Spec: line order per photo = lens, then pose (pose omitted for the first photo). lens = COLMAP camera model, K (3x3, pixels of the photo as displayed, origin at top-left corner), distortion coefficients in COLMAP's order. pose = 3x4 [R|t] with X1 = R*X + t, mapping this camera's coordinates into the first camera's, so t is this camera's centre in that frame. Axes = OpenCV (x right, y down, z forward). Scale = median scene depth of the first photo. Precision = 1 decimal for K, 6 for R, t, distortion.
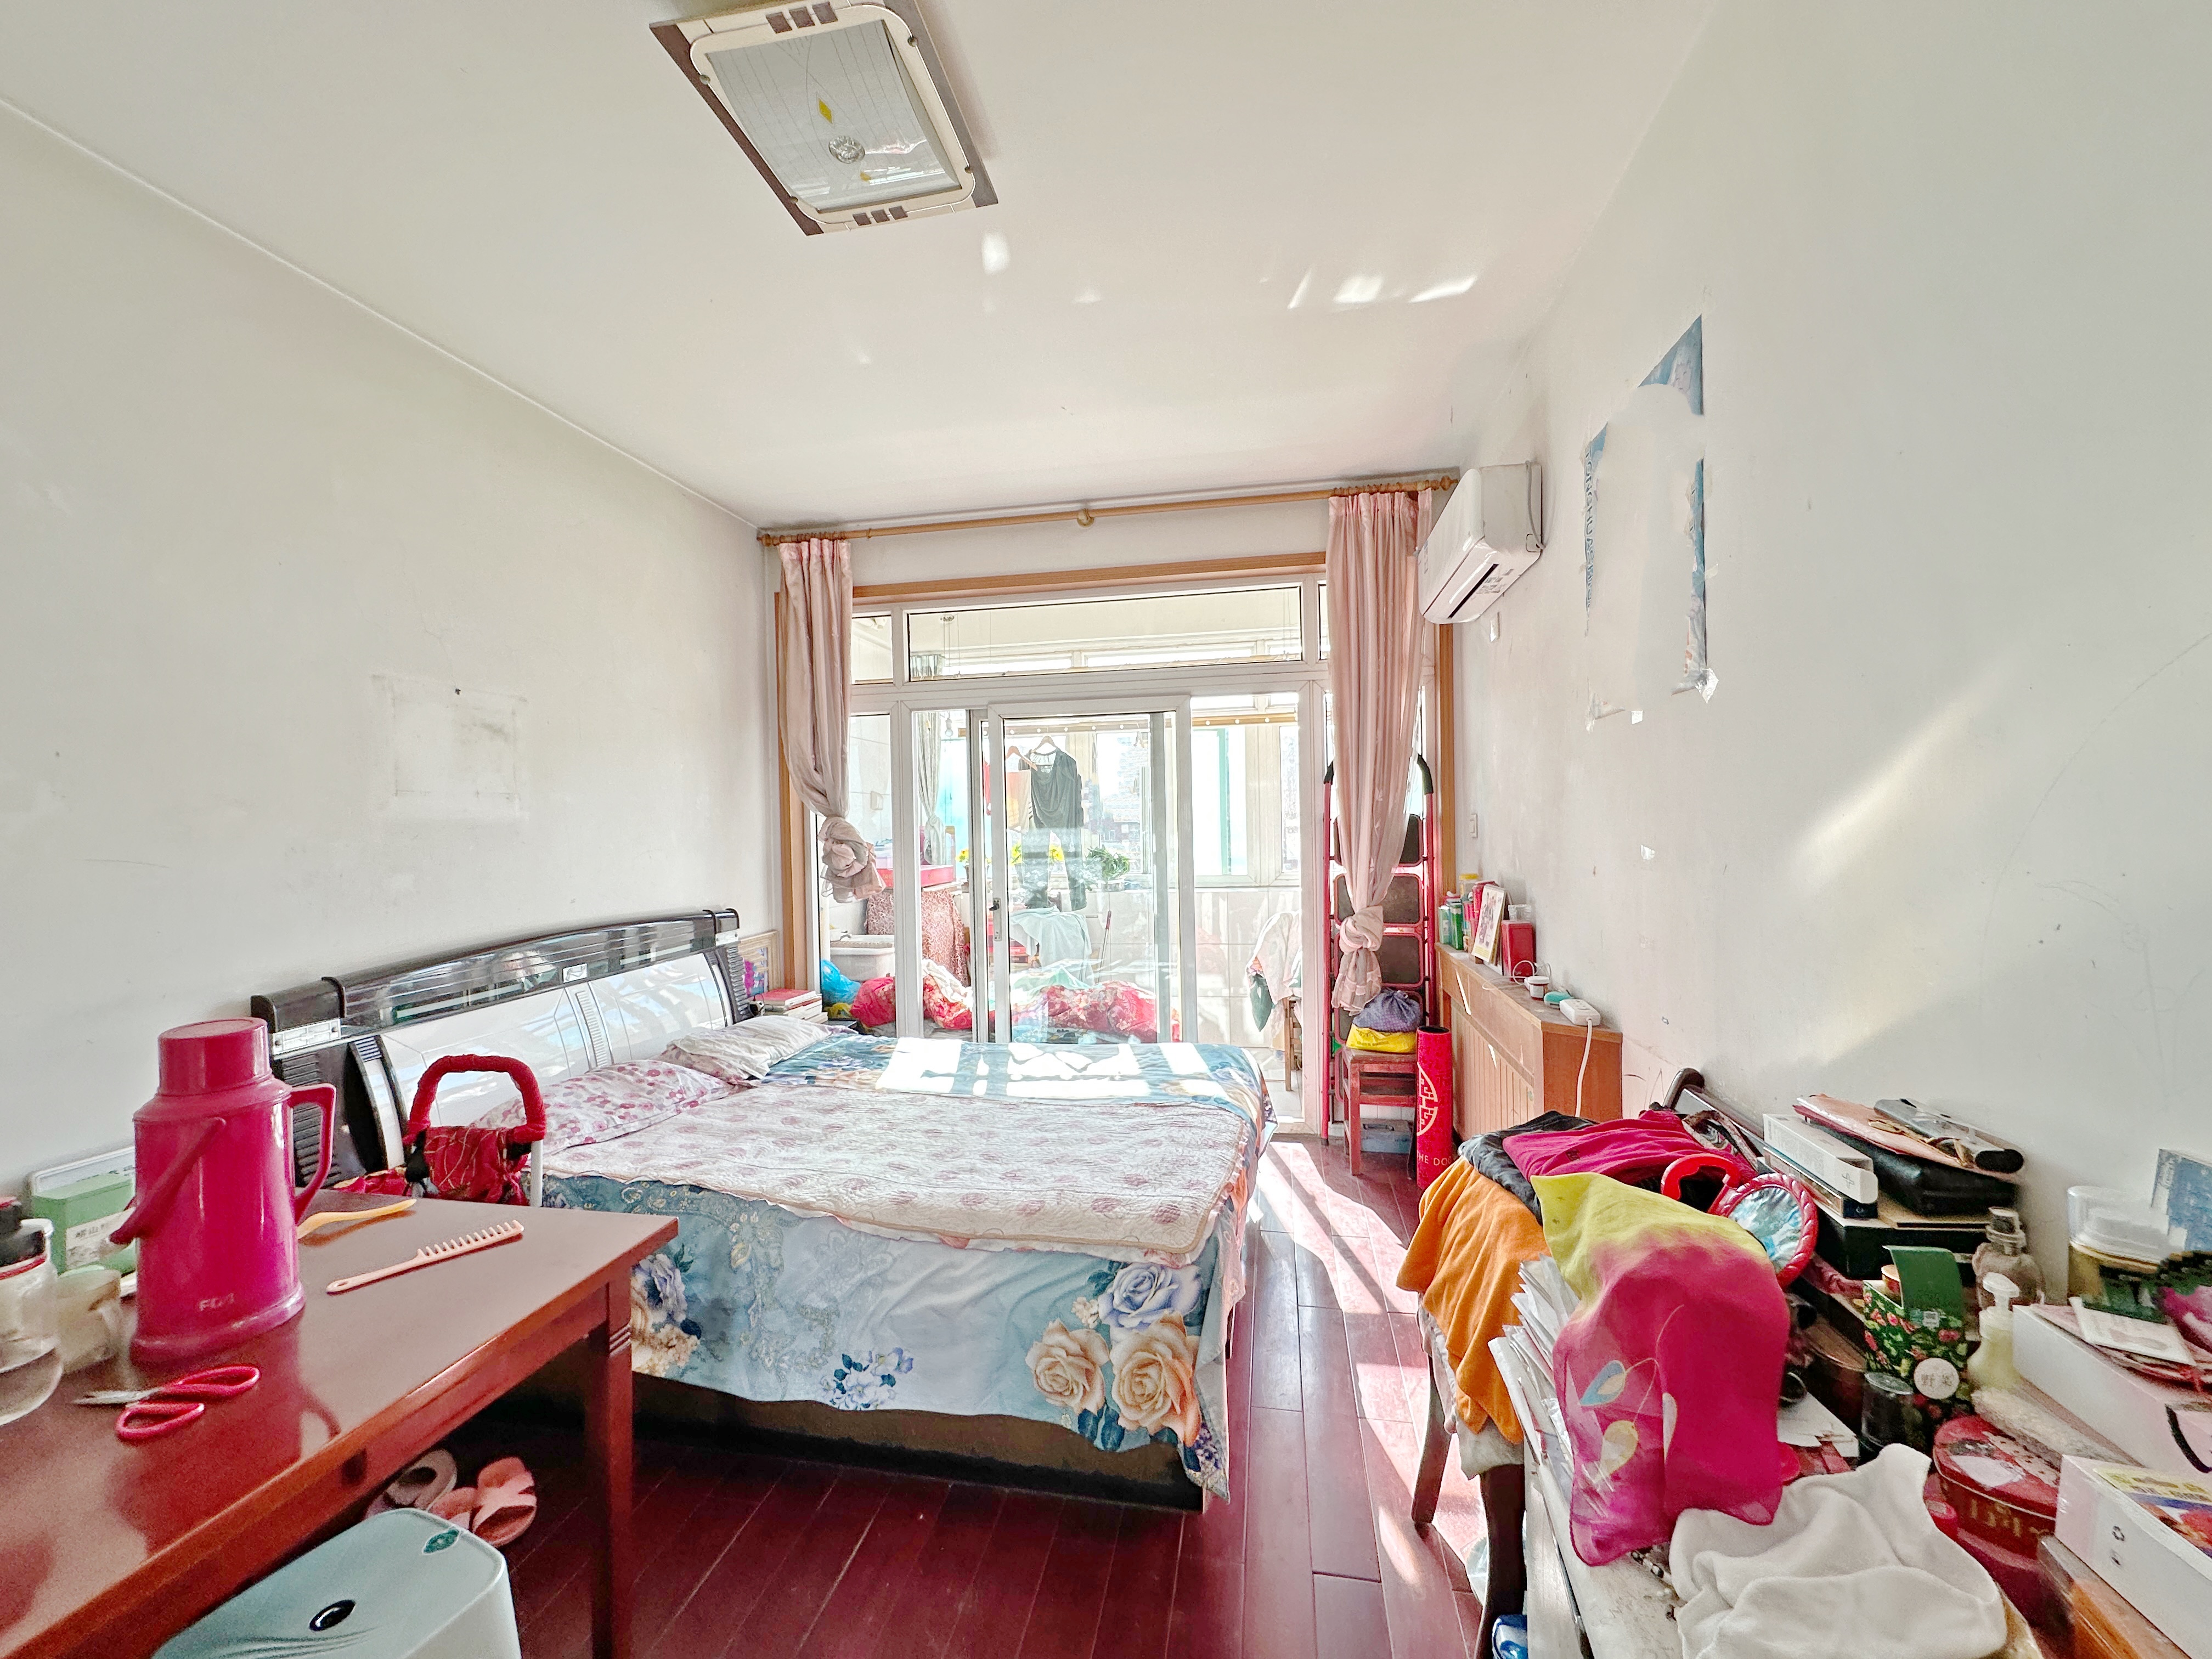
lens RADIAL K [[878.2, 0, 1105.3], [0, 878.2, 831.2], [0, 0, 1]] dist [0.001532, 0.000010]
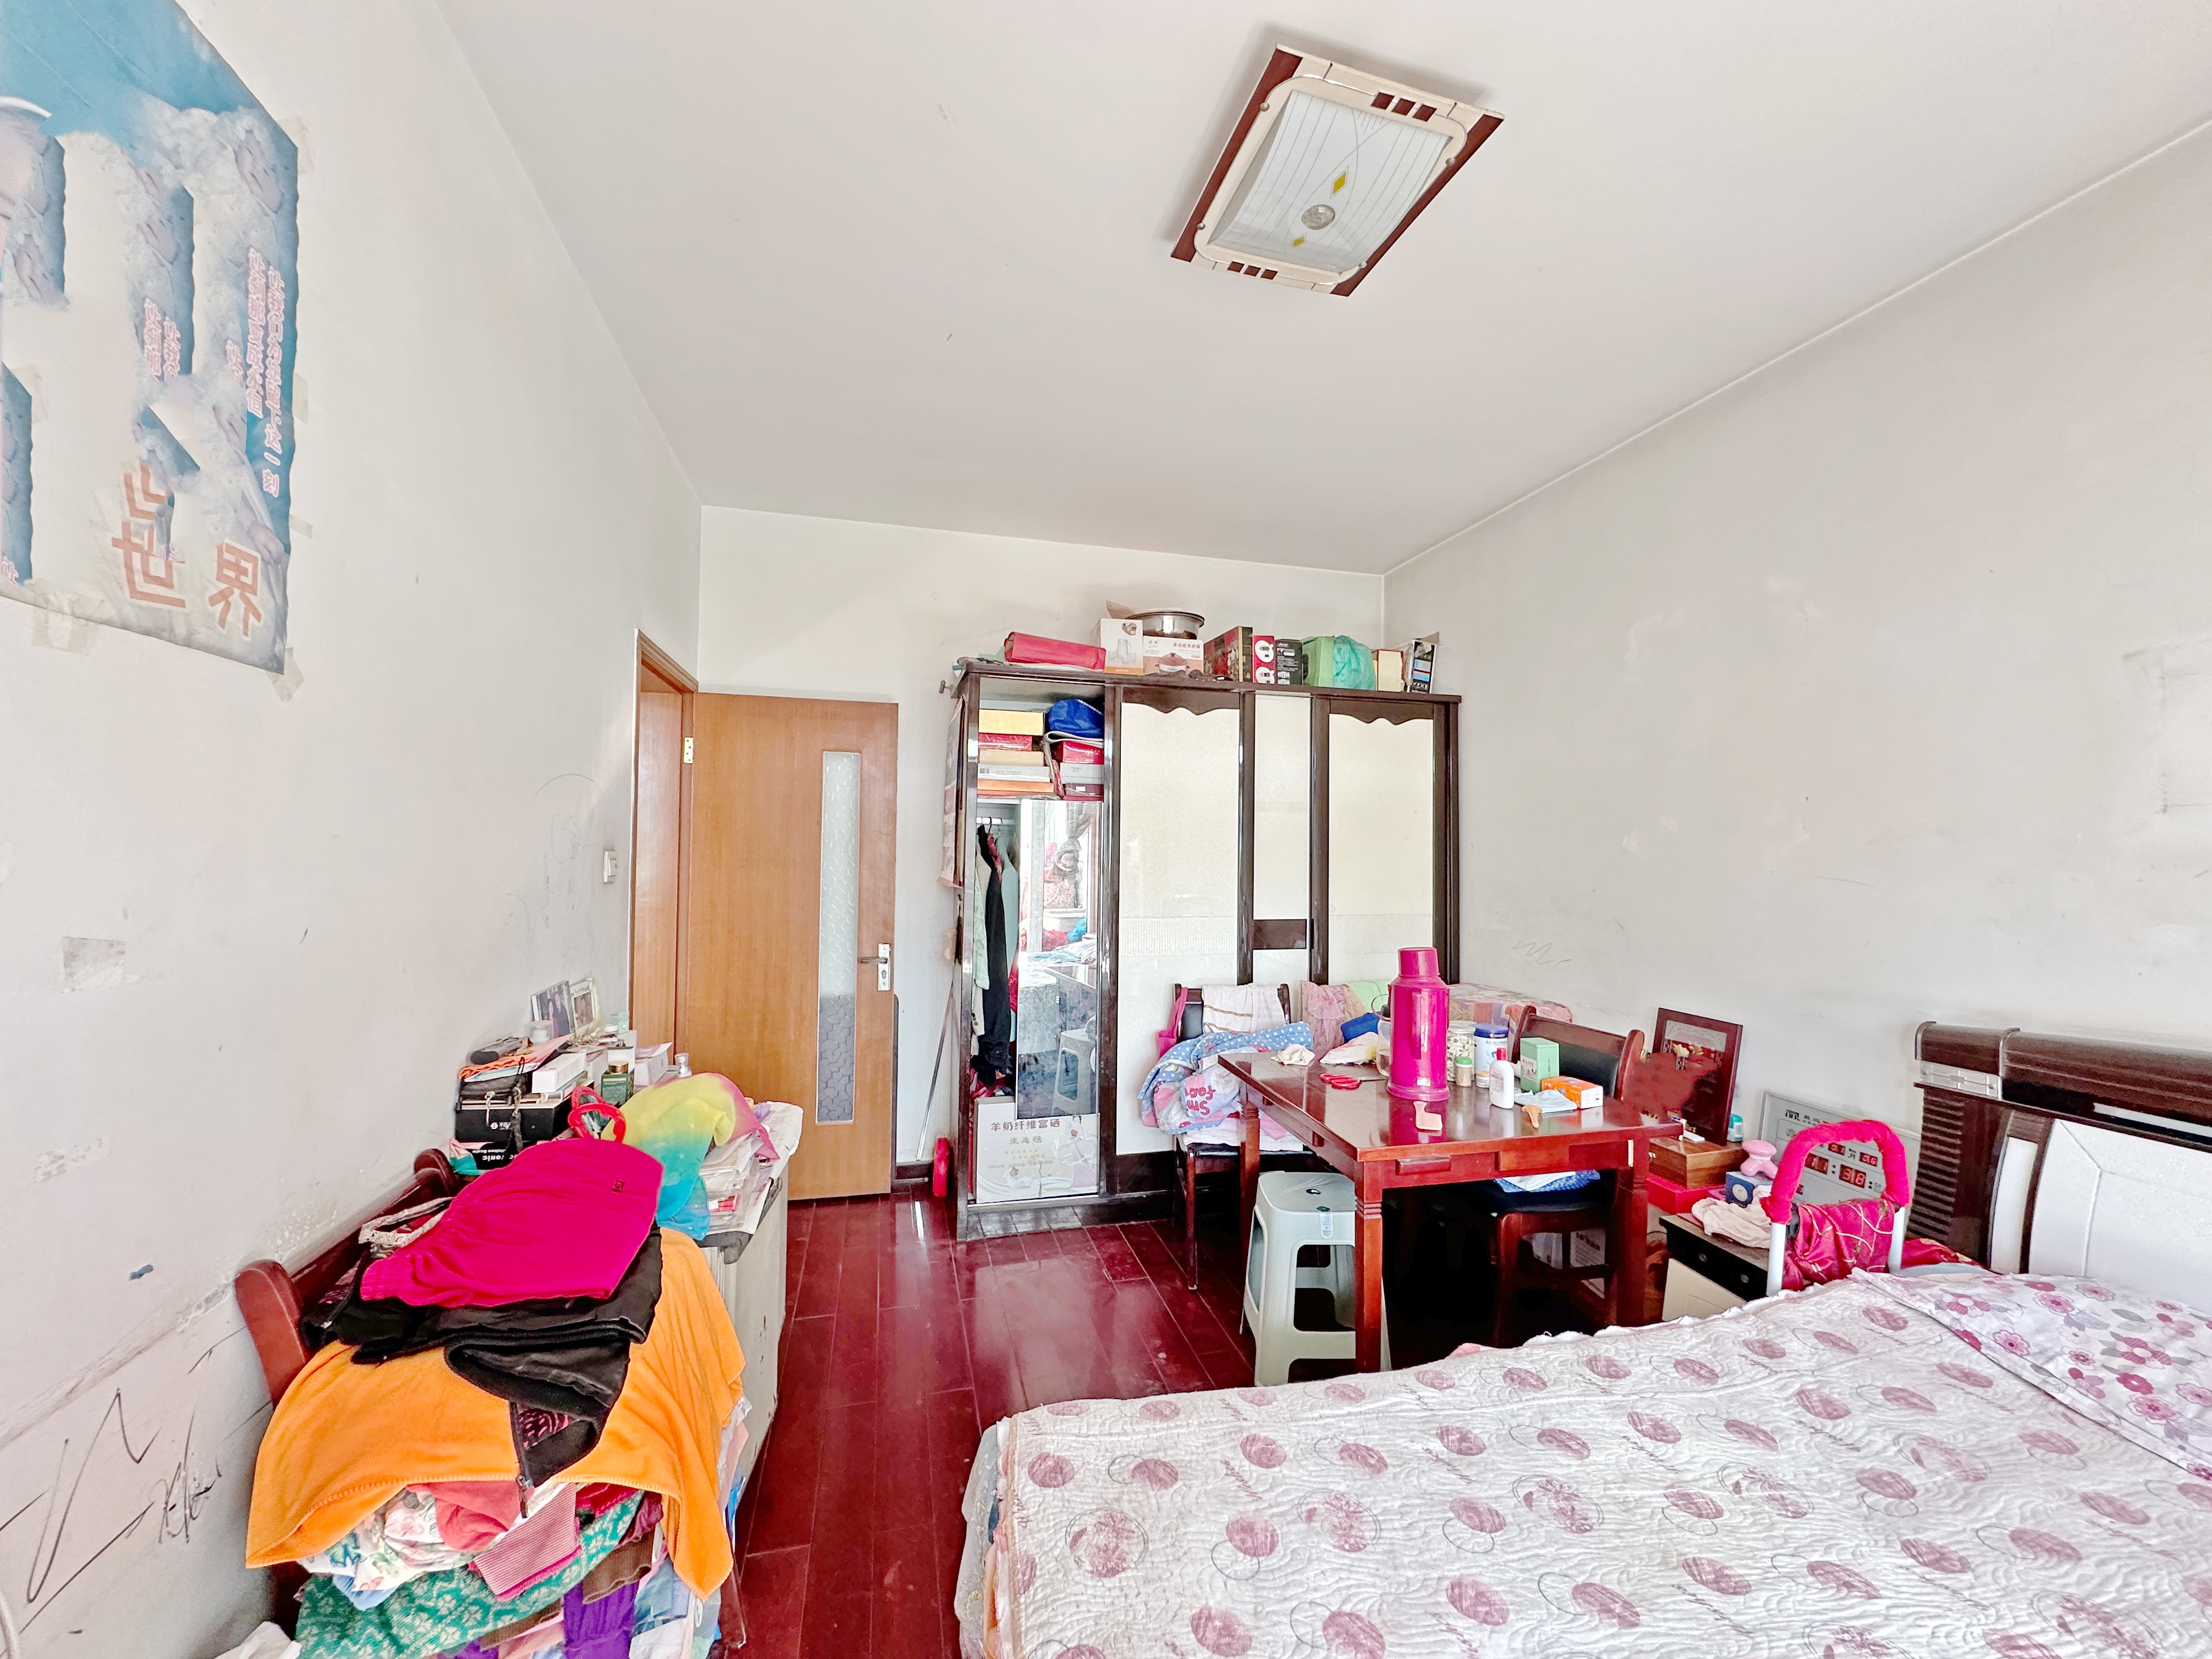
lens RADIAL K [[878.2, 0, 1112.8], [0, 878.2, 839.4], [0, 0, 1]] dist [0.001532, 0.000010]
pose [[-0.901669, 0.002835, -0.432418, 0.263319], [0.002507, 0.999996, 0.001329, -0.022955], [0.432420, 0.000114, -0.901672, 1.278224]]
